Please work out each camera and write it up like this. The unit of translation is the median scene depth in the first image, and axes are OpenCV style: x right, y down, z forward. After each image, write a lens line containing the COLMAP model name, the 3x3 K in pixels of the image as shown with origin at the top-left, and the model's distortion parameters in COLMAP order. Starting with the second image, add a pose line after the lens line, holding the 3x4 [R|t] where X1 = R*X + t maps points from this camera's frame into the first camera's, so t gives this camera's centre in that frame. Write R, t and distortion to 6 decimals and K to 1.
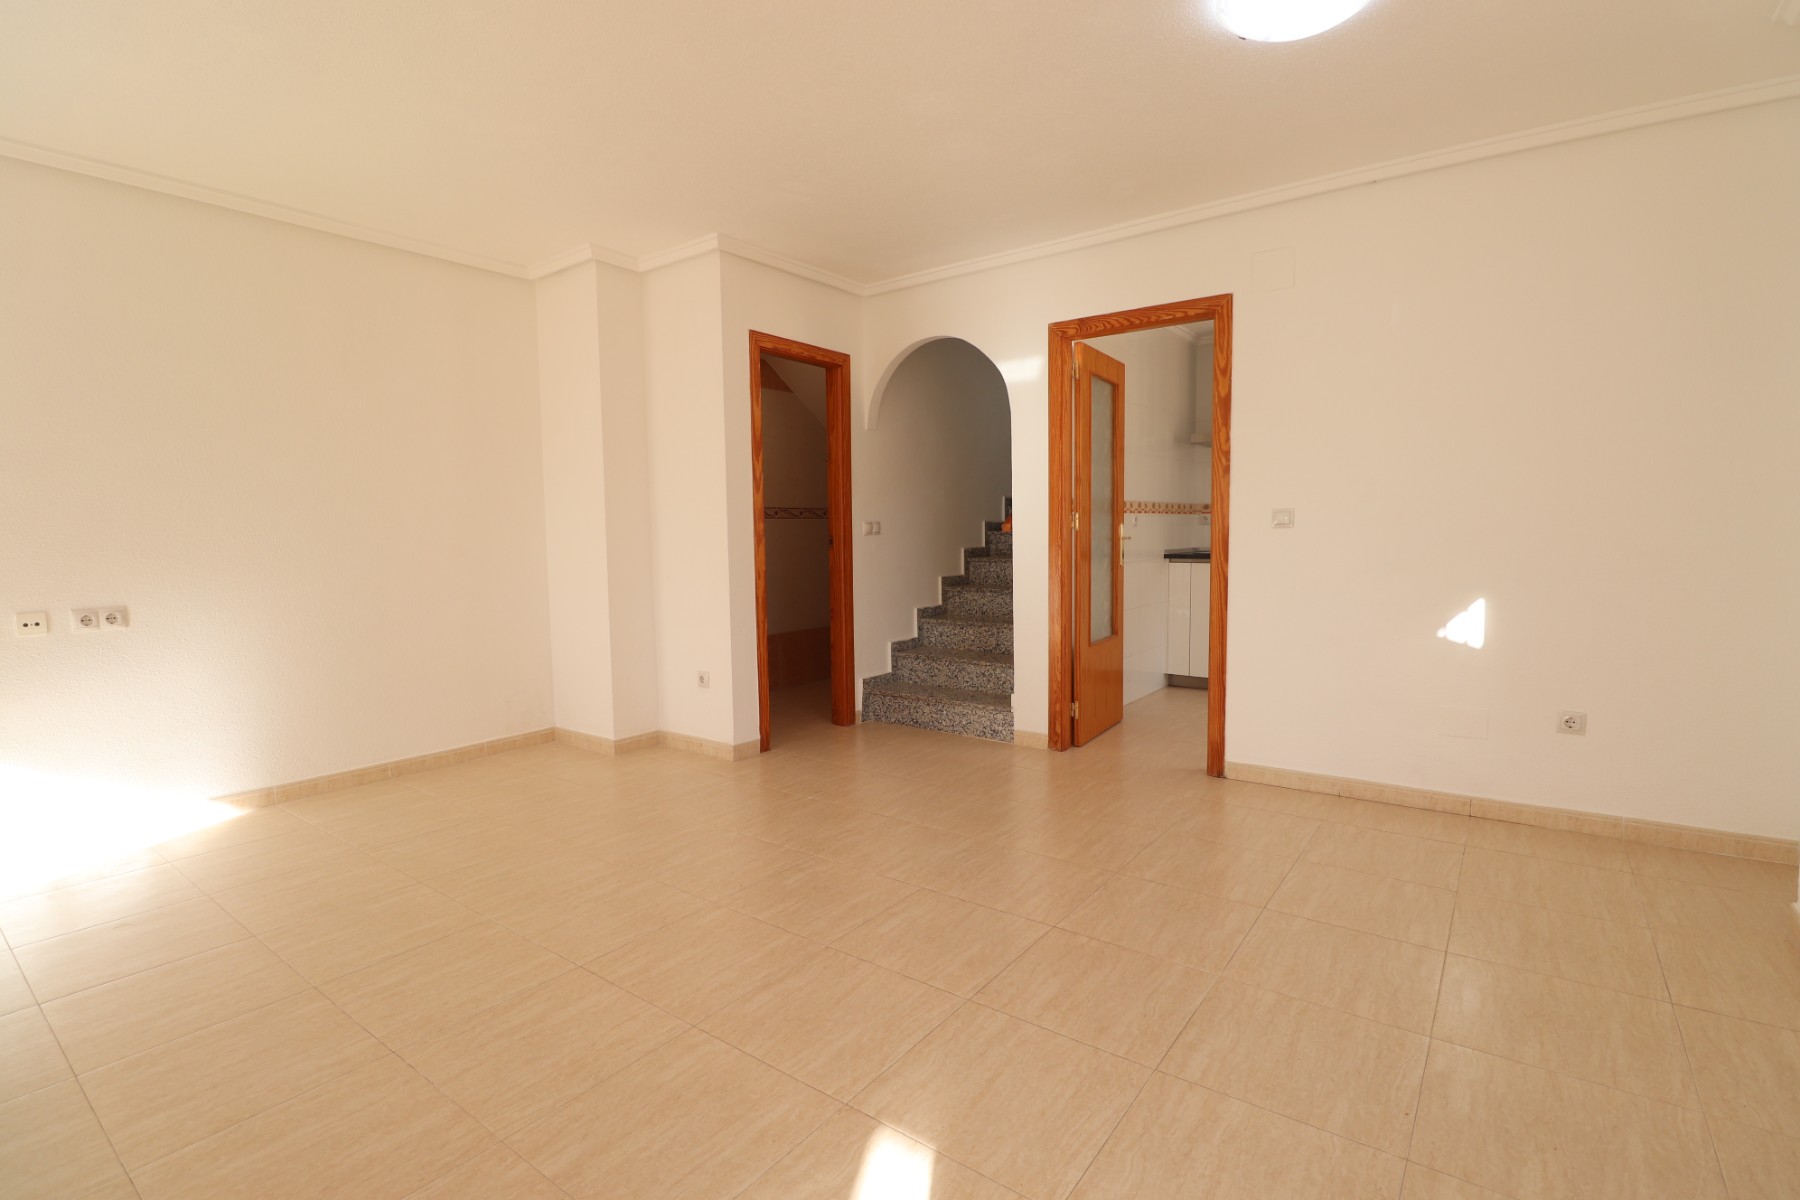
lens RADIAL K [[832.0, 0, 900.0], [0, 832.0, 584.3], [0, 0, 1]] dist [-0.003489, -0.009630]
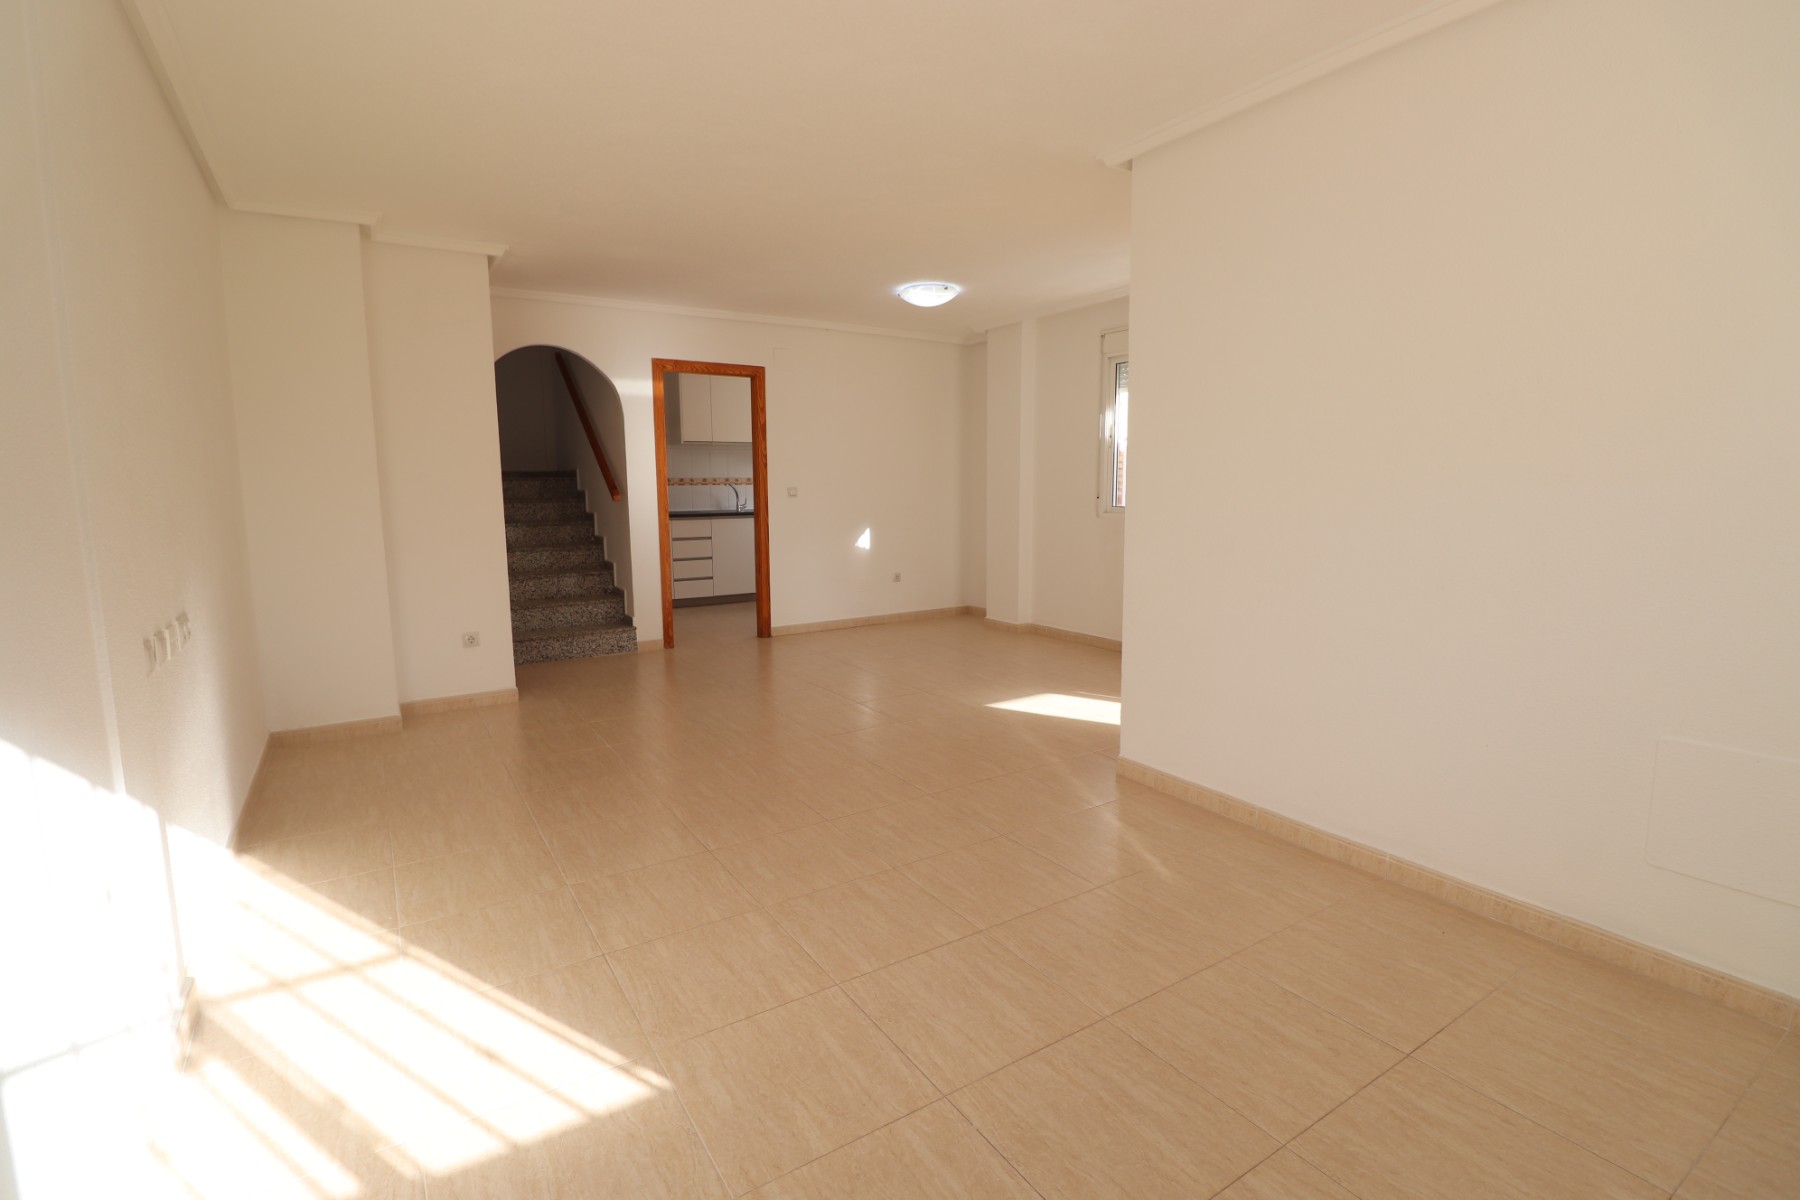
lens RADIAL K [[832.0, 0, 900.0], [0, 832.0, 584.3], [0, 0, 1]] dist [-0.003489, -0.009630]
pose [[0.361554, -0.106555, 0.926242, -1.020046], [0.062222, 0.993991, 0.090061, -0.022049], [-0.930273, 0.025070, 0.366011, 0.068110]]
